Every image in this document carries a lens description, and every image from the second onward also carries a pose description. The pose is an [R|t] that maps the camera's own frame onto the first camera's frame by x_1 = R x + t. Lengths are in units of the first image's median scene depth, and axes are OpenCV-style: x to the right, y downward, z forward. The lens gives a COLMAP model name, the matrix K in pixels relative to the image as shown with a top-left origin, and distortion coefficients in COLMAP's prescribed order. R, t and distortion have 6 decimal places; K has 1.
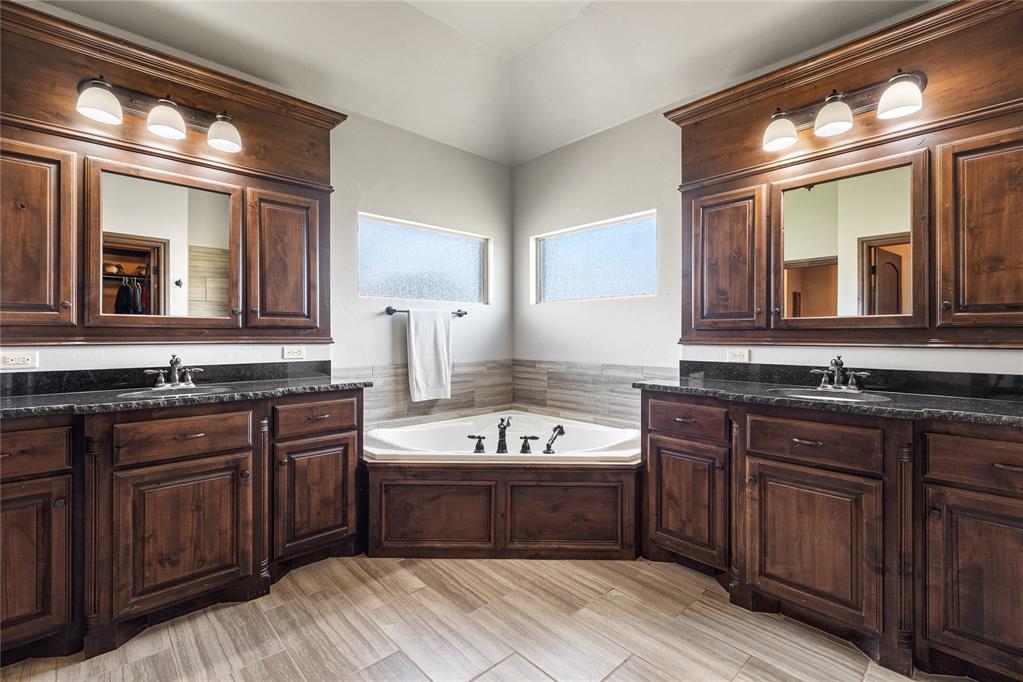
lens RADIAL K [[446.2, 0, 505.2], [0, 446.2, 342.0], [0, 0, 1]] dist [0.001115, 0.000250]
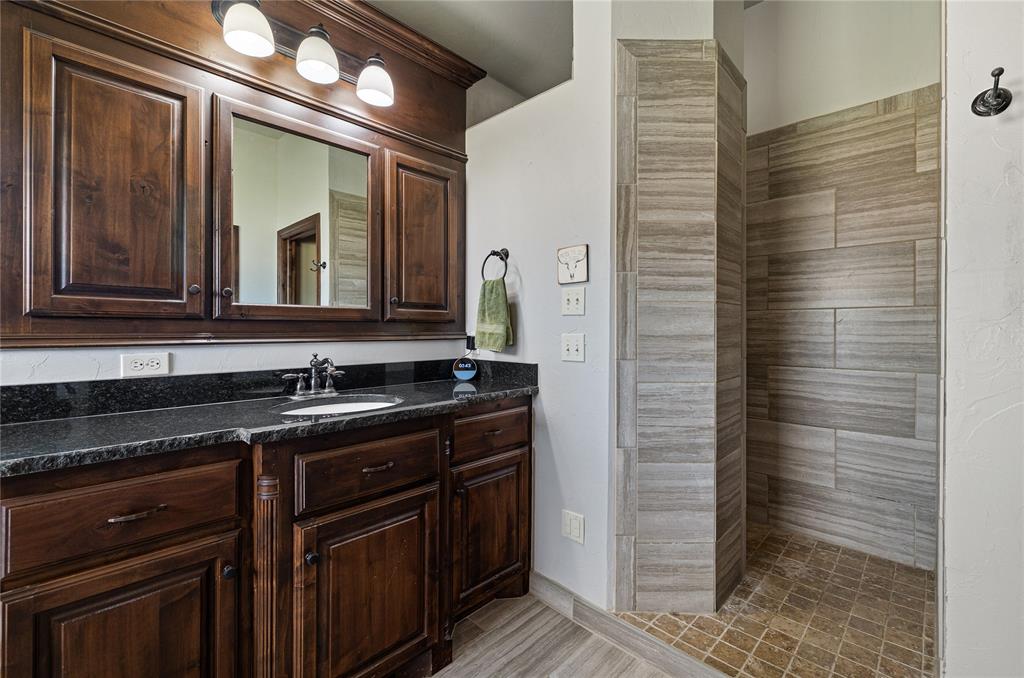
lens RADIAL K [[436.1, 0, 514.3], [0, 436.1, 330.7], [0, 0, 1]] dist [0.003035, 0.000384]
pose [[-0.074262, -0.005171, 0.997225, -0.073193], [0.014267, 0.999879, 0.006247, -0.010345], [-0.997137, 0.014692, -0.074179, 0.669849]]
